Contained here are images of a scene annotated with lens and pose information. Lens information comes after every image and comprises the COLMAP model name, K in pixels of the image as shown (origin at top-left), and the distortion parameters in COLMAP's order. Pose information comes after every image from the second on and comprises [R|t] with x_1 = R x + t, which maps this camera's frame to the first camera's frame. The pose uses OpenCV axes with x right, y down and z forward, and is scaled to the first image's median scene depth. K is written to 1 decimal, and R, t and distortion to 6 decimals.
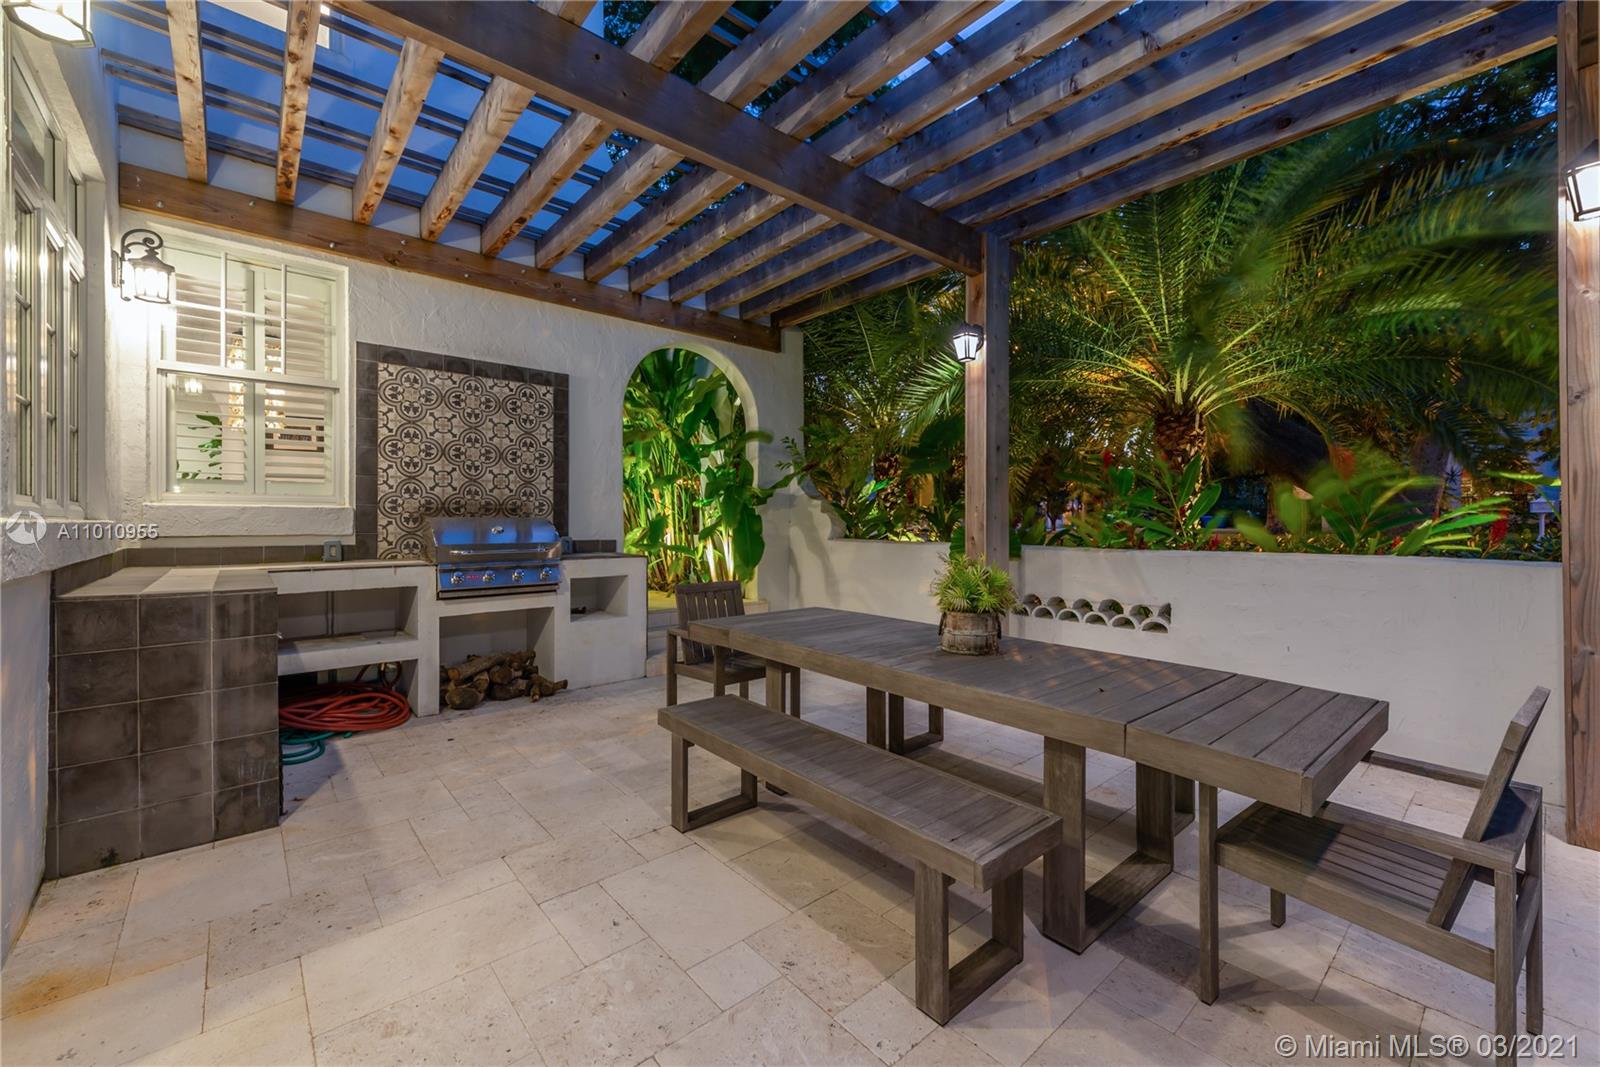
lens RADIAL K [[644.8, 0, 821.1], [0, 644.8, 525.3], [0, 0, 1]] dist [0.000871, 0.000043]
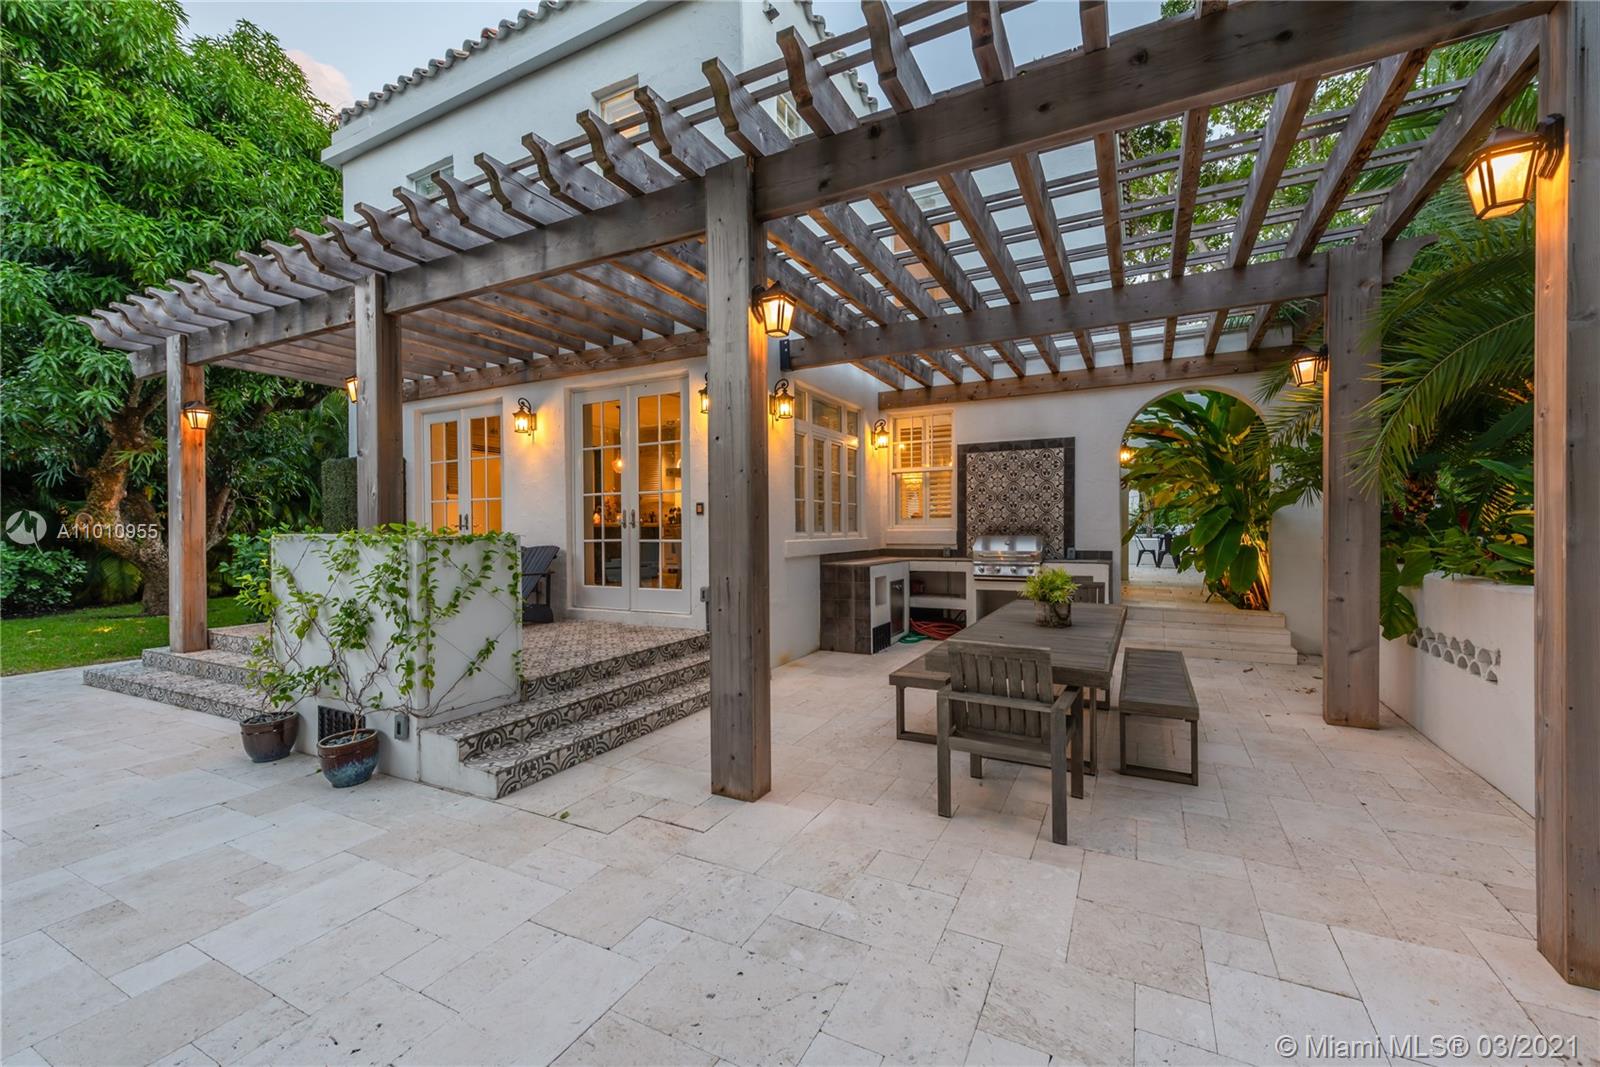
lens RADIAL K [[633.0, 0, 800.0], [0, 633.0, 533.5], [0, 0, 1]] dist [0.012064, 0.000043]
pose [[0.341236, 0.002347, -0.939975, 0.842688], [0.001682, 0.999994, 0.003107, -0.023014], [0.939976, -0.002641, 0.341230, -0.087387]]
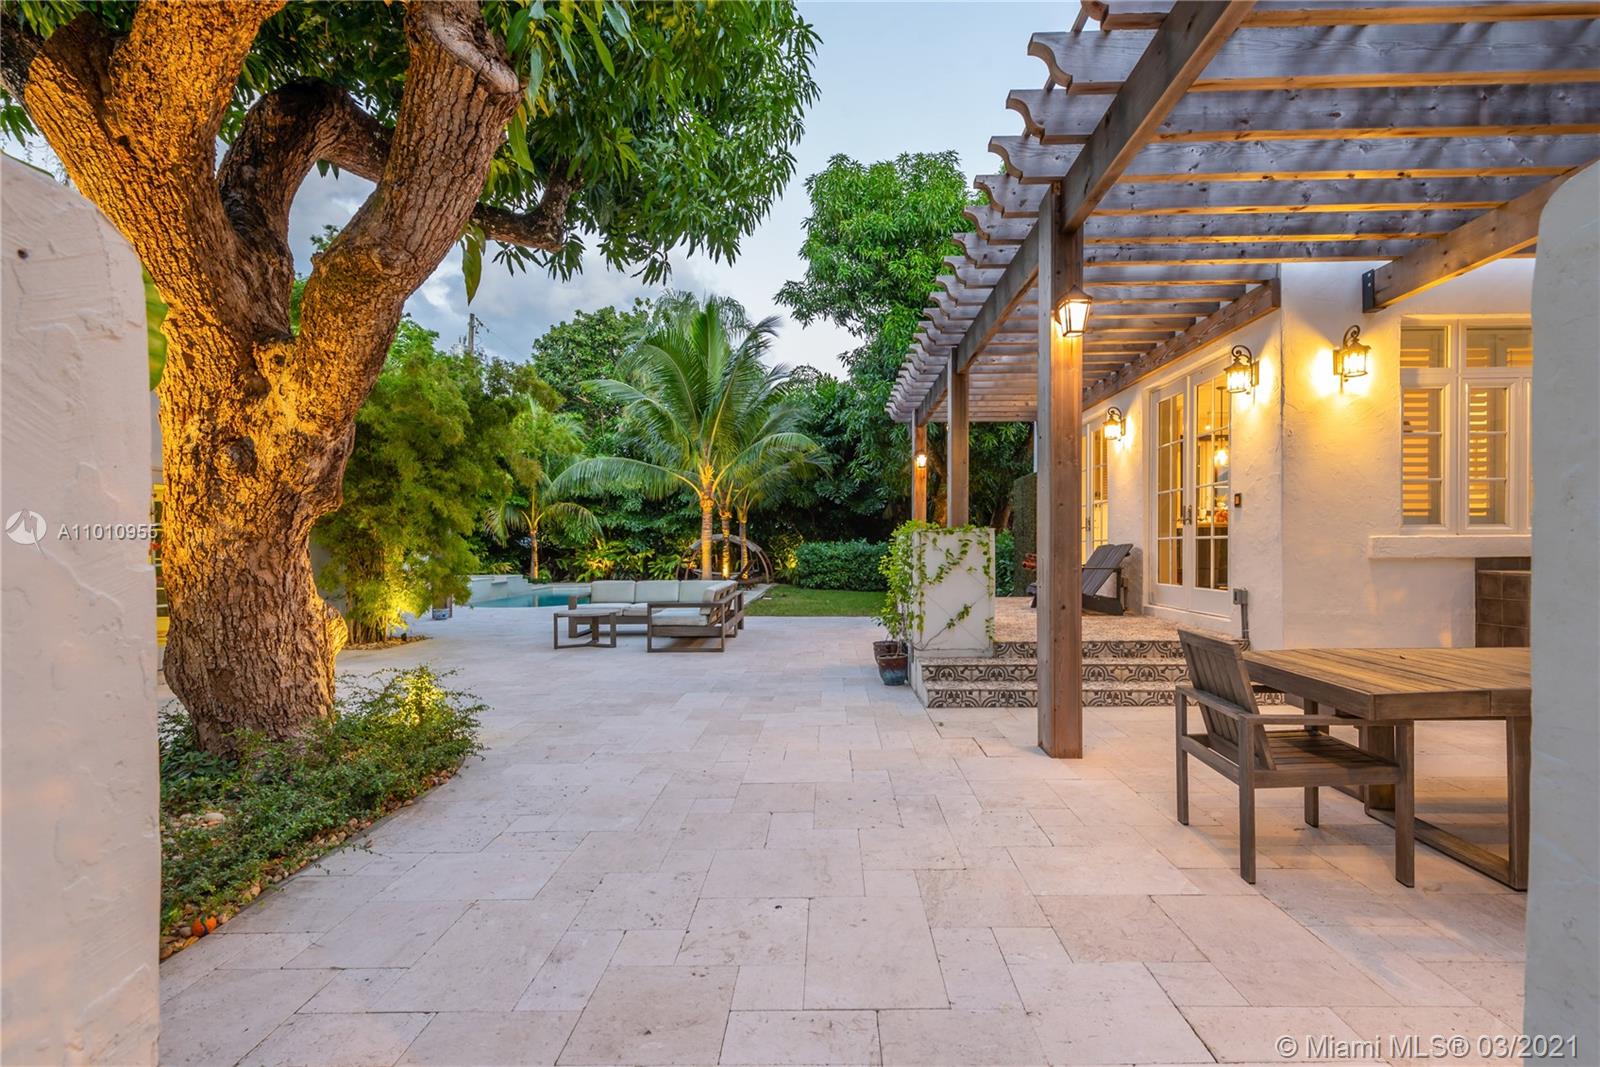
lens RADIAL K [[672.9, 0, 828.3], [0, 672.9, 557.4], [0, 0, 1]] dist [0.001028, 0.000008]
pose [[-0.682622, 0.015679, -0.730603, 0.963129], [0.001588, 0.999799, 0.019973, 0.008404], [0.730770, 0.012474, -0.682510, 0.453853]]
